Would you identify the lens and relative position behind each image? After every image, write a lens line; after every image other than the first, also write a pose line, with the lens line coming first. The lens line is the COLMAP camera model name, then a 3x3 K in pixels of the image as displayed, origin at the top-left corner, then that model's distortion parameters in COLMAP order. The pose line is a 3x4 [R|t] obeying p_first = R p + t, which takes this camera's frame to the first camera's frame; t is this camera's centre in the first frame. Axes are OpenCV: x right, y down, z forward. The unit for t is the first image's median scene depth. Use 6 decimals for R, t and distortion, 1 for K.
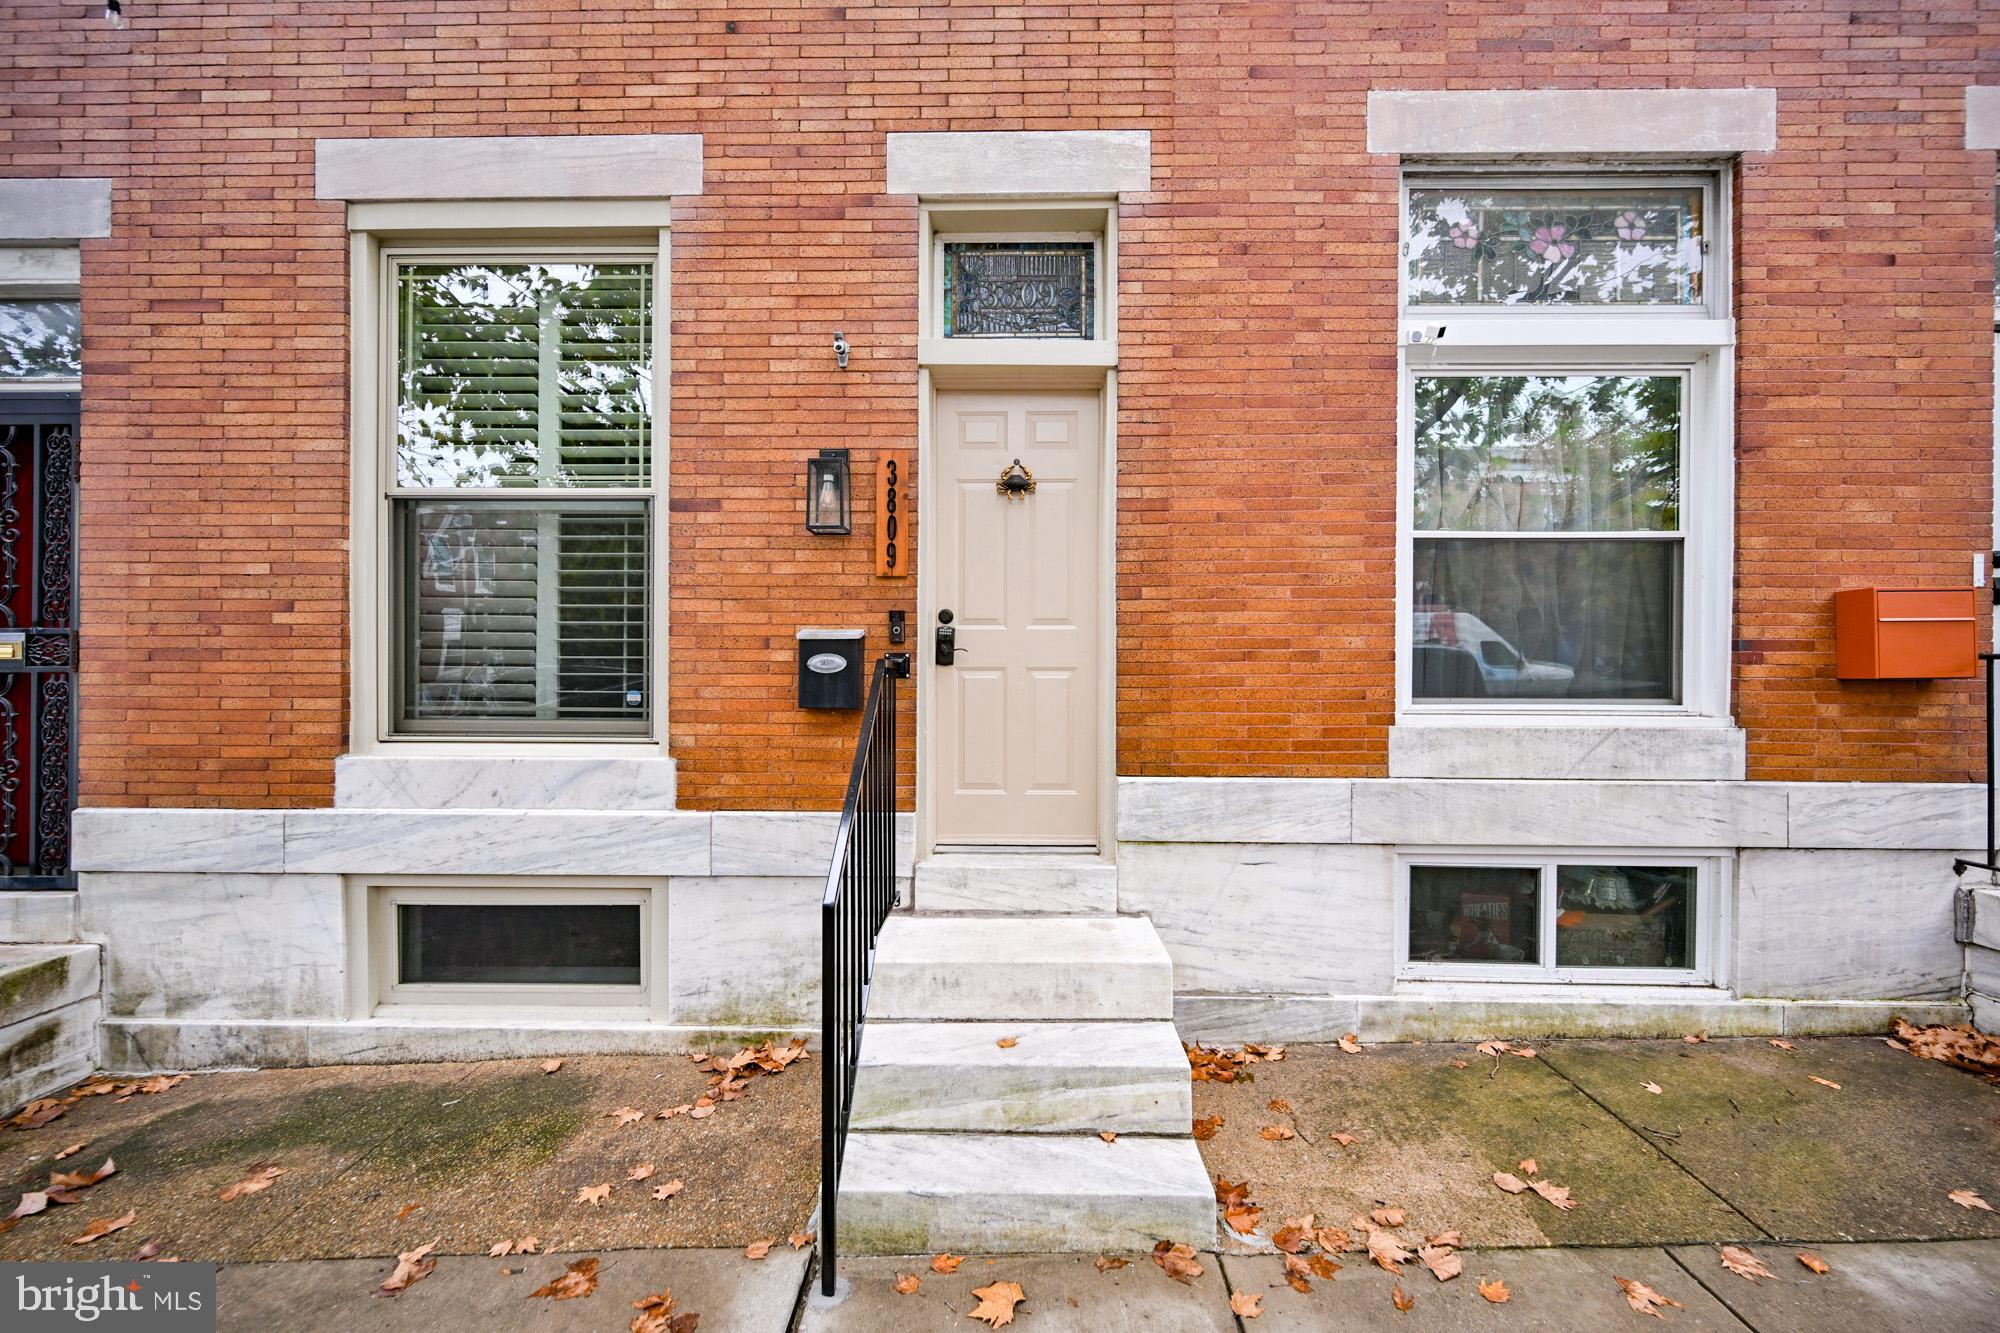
lens RADIAL K [[778.8, 0, 1005.8], [0, 778.8, 670.4], [0, 0, 1]] dist [-0.003114, 0.000146]
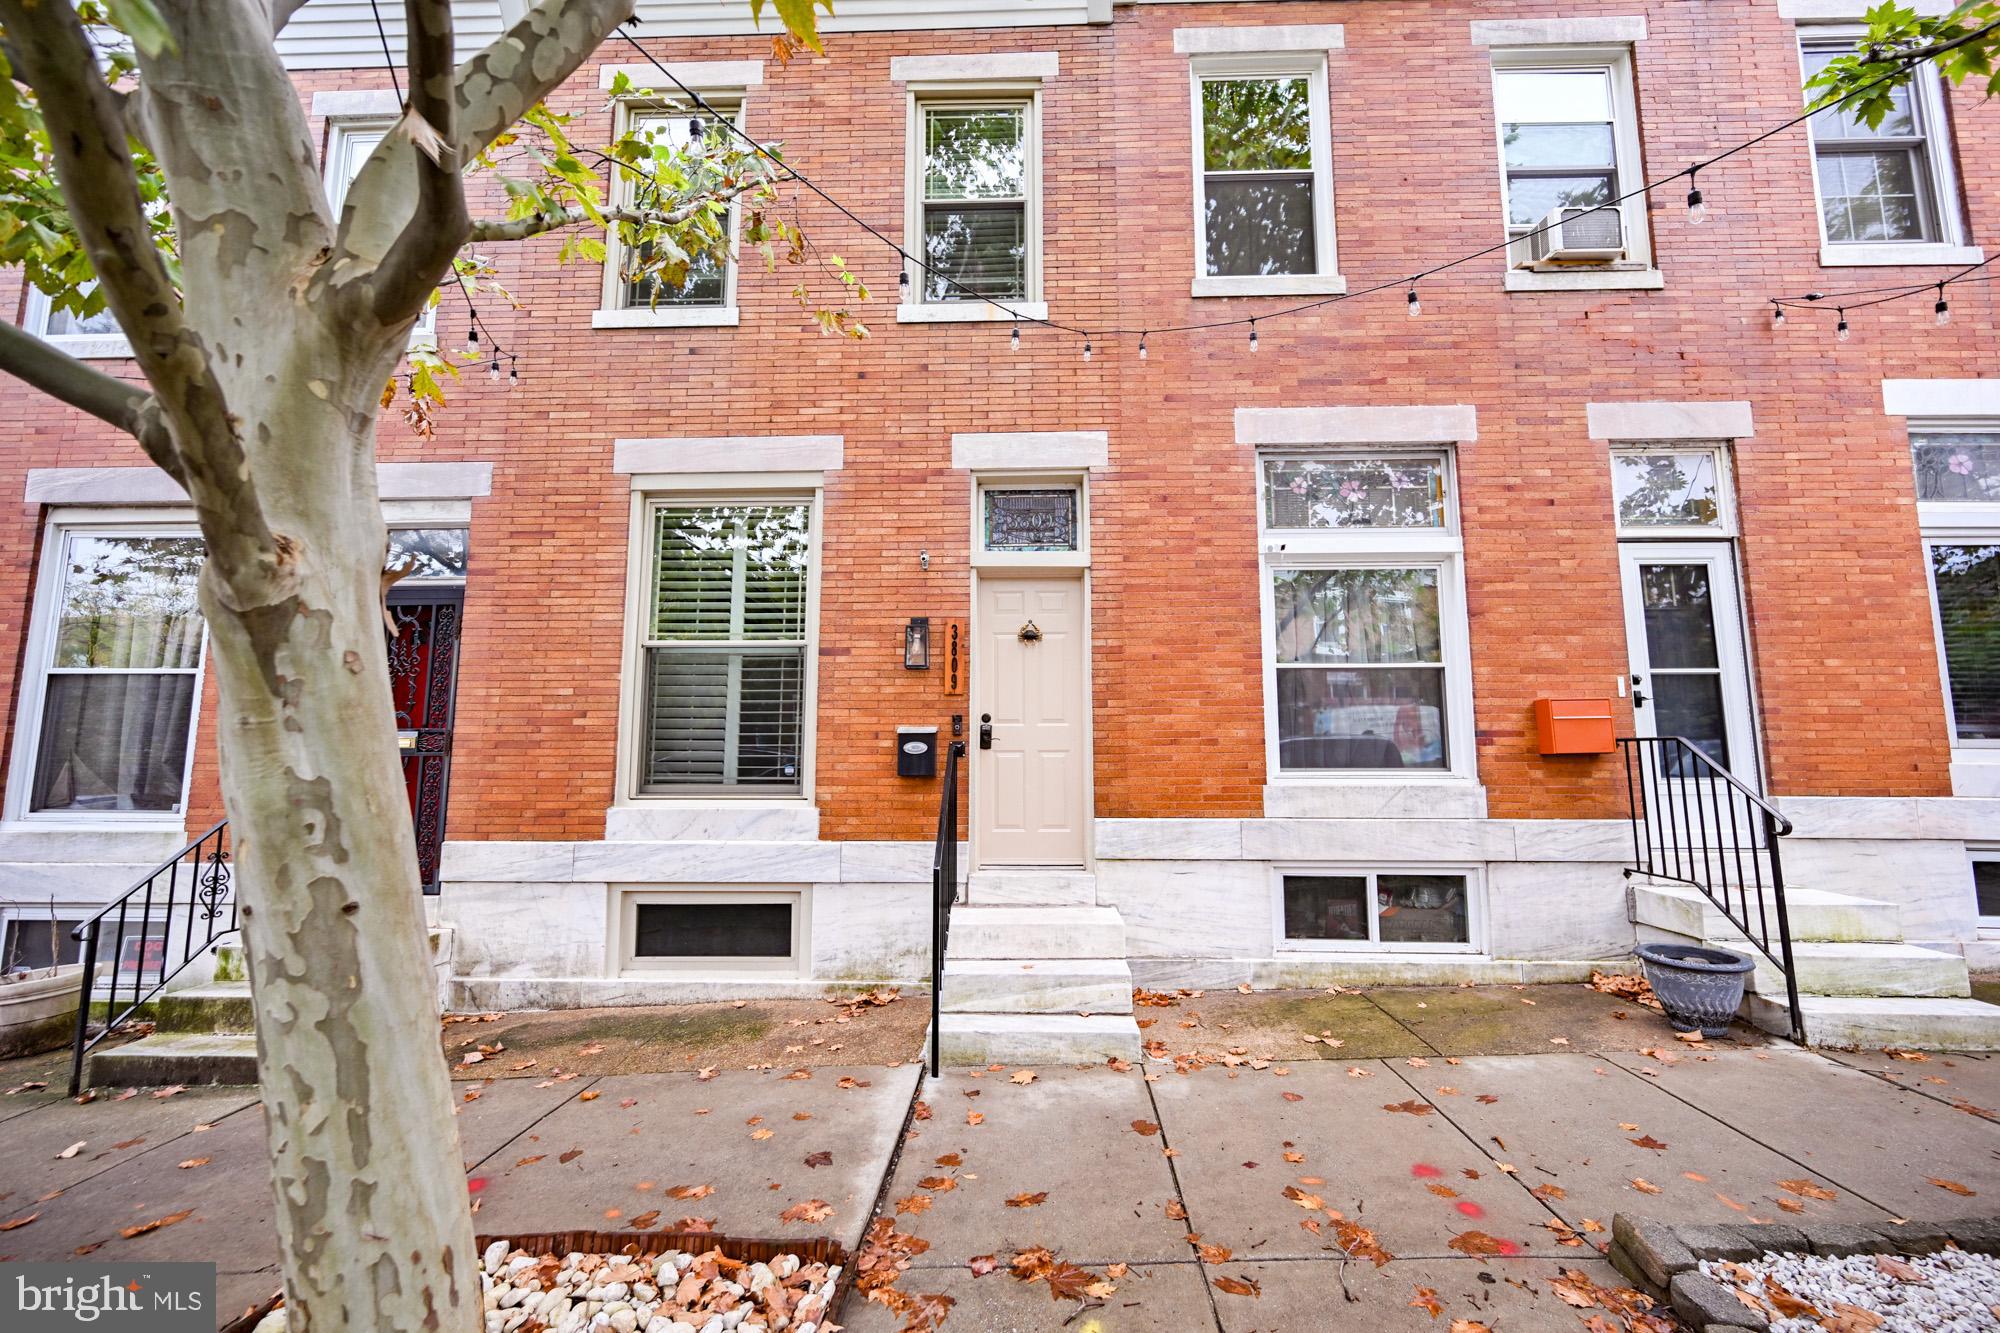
lens RADIAL K [[778.8, 0, 1005.8], [0, 778.8, 670.4], [0, 0, 1]] dist [-0.003114, 0.000146]
pose [[0.999797, -0.006958, -0.018896, -0.006874], [0.004742, 0.993372, -0.114845, 0.017801], [0.019570, 0.114732, 0.993204, -0.629680]]
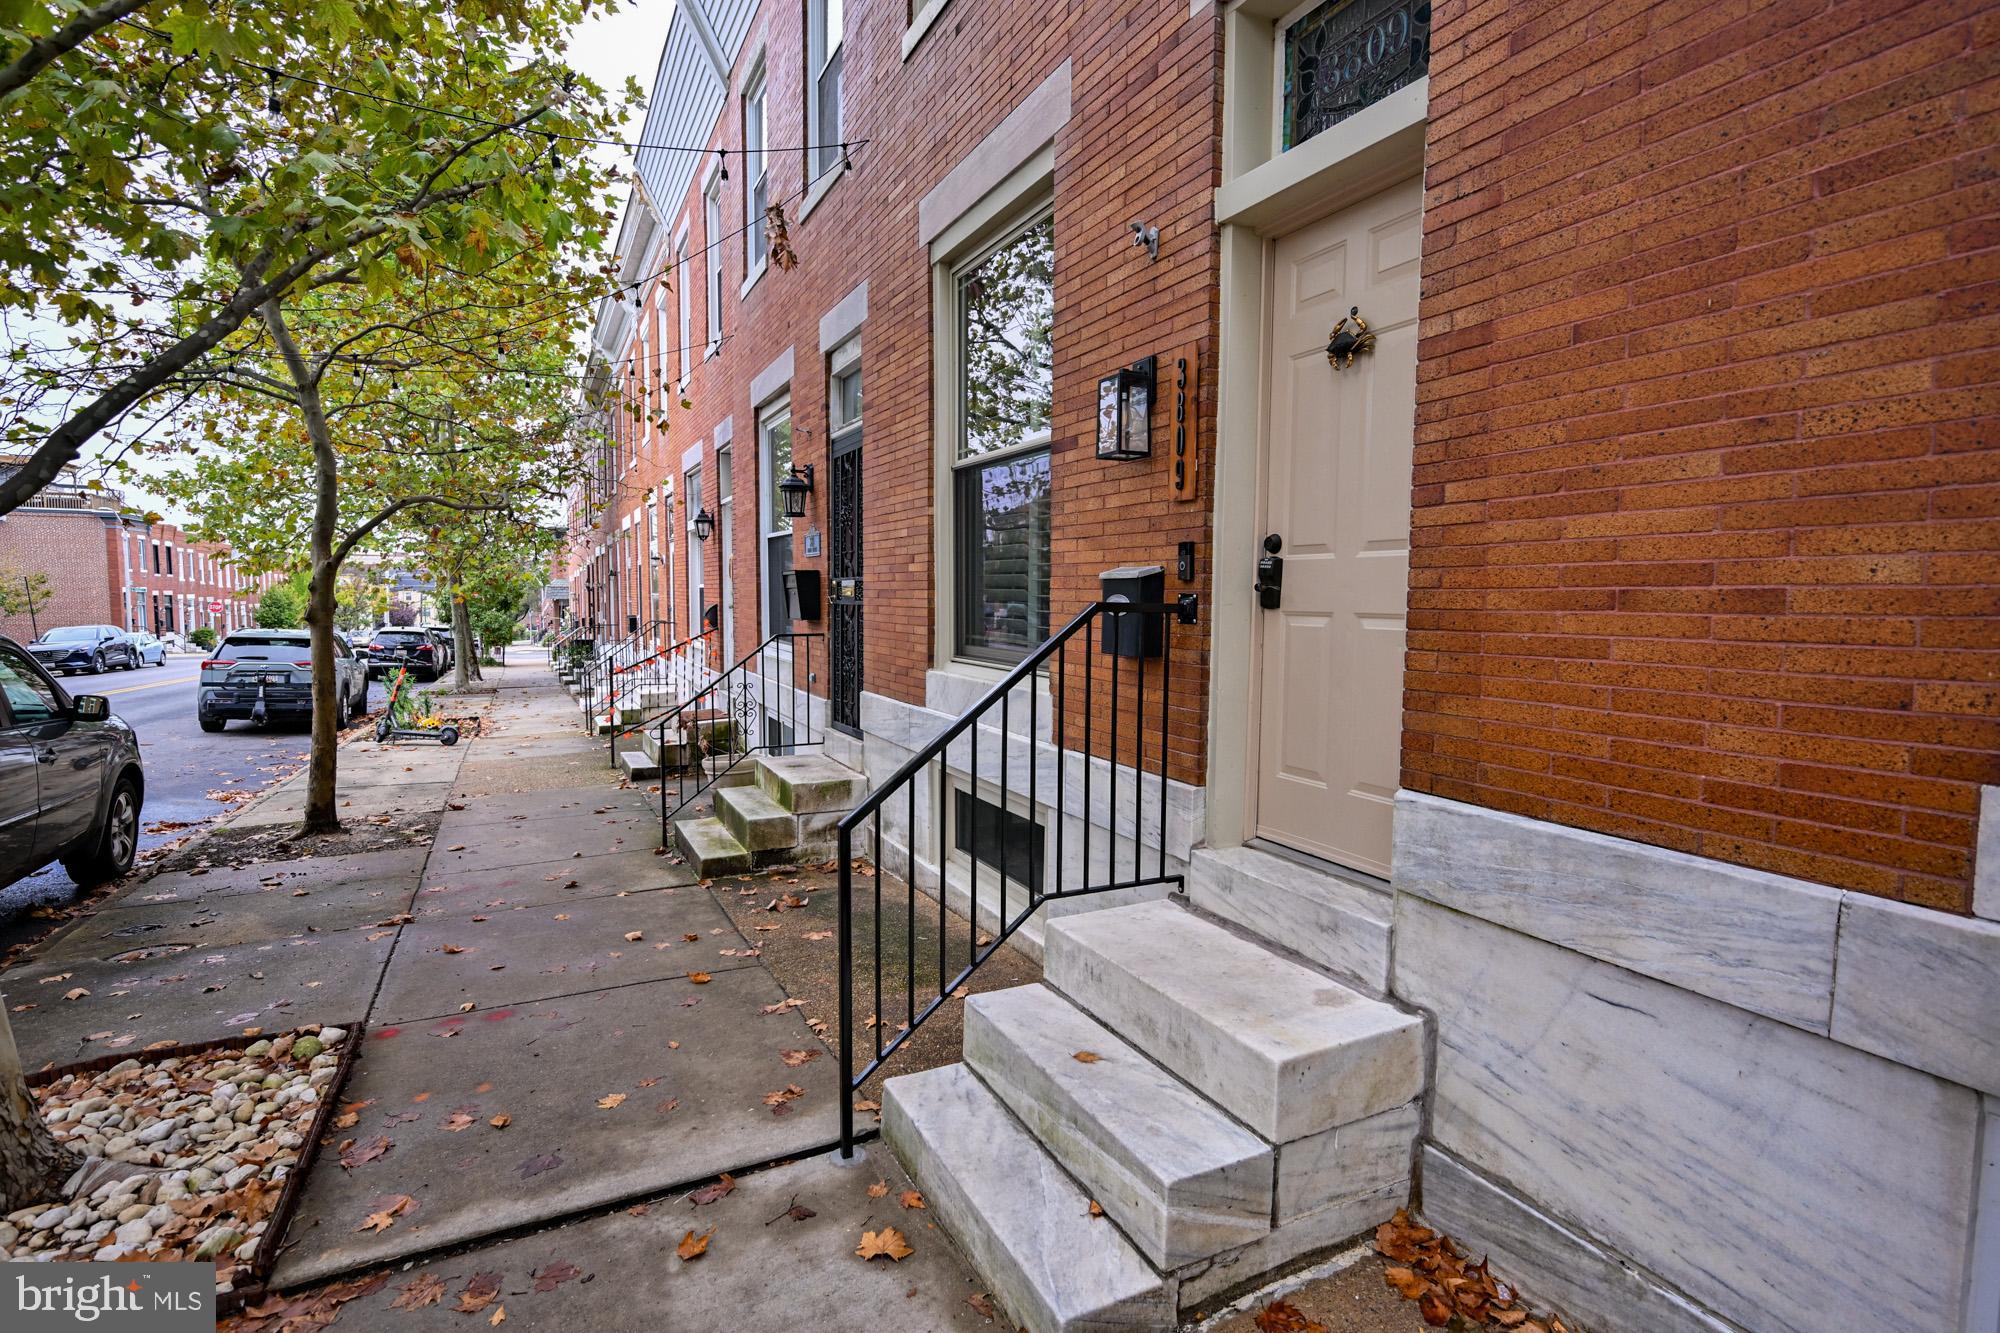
lens RADIAL K [[946.7, 0, 1000.0], [0, 946.7, 666.5], [0, 0, 1]] dist [-0.003209, -0.000327]
pose [[0.468565, 0.068687, -0.880755, 0.665173], [-0.004327, 0.997139, 0.075461, -0.020021], [0.883419, -0.031548, 0.467522, 0.353346]]
